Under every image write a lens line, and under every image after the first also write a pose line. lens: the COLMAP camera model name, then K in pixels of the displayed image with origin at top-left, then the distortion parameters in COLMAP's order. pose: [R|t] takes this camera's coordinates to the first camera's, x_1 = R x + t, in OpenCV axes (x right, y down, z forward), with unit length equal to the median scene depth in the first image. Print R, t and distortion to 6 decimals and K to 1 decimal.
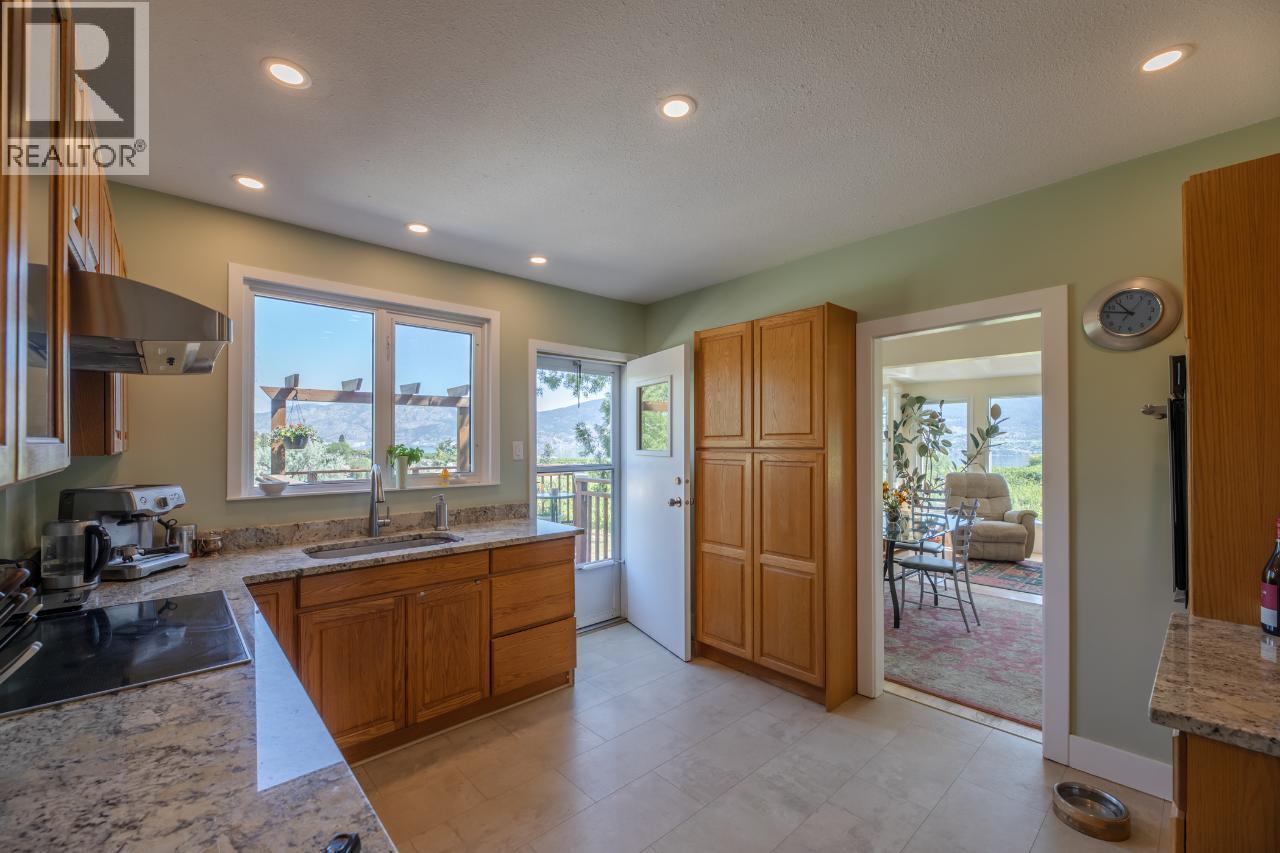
lens RADIAL K [[524.3, 0, 636.0], [0, 524.3, 437.4], [0, 0, 1]] dist [-0.010665, -0.000337]
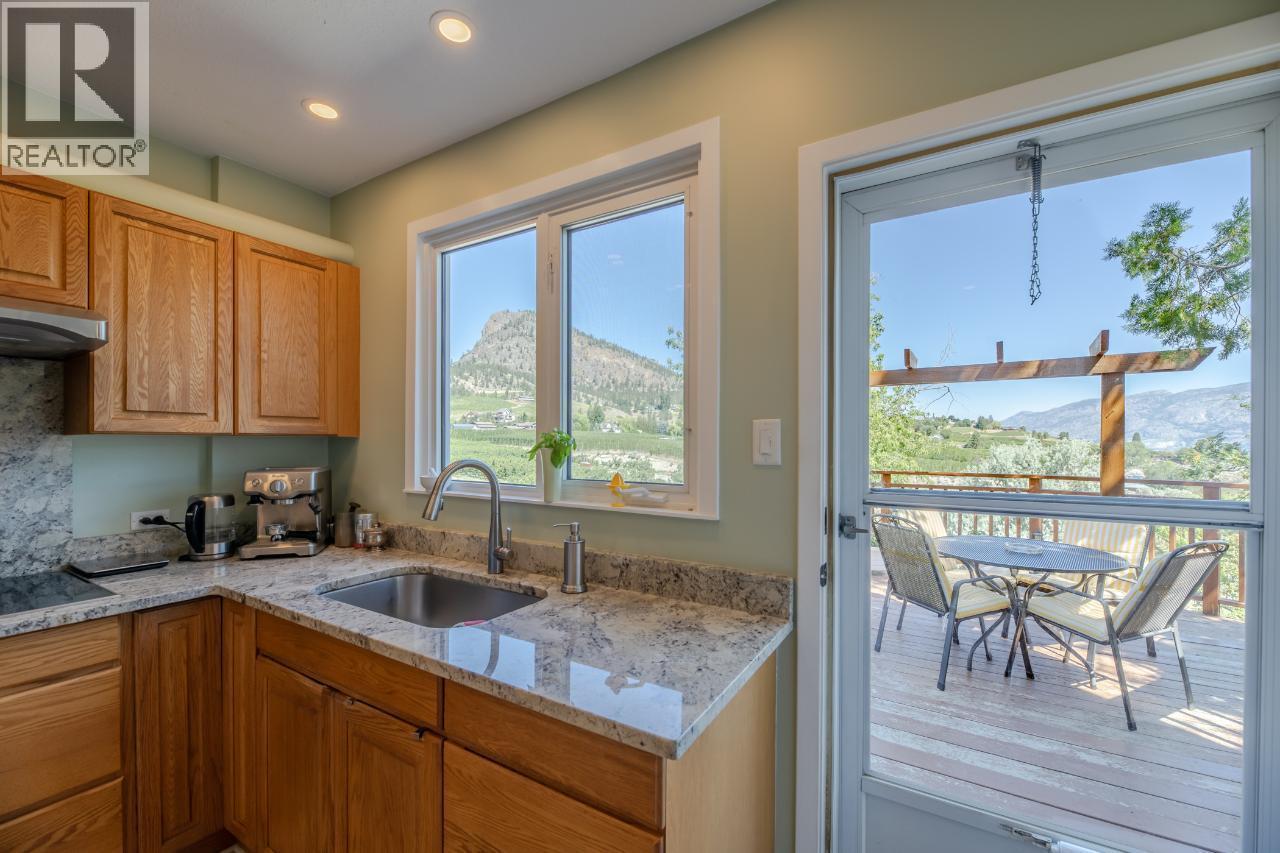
lens RADIAL K [[524.3, 0, 636.0], [0, 524.3, 437.4], [0, 0, 1]] dist [-0.010665, -0.000337]
pose [[0.284321, -0.000804, -0.958729, 0.038537], [0.003572, 0.999994, 0.000221, 0.006562], [0.958722, -0.003488, 0.284322, 0.241059]]
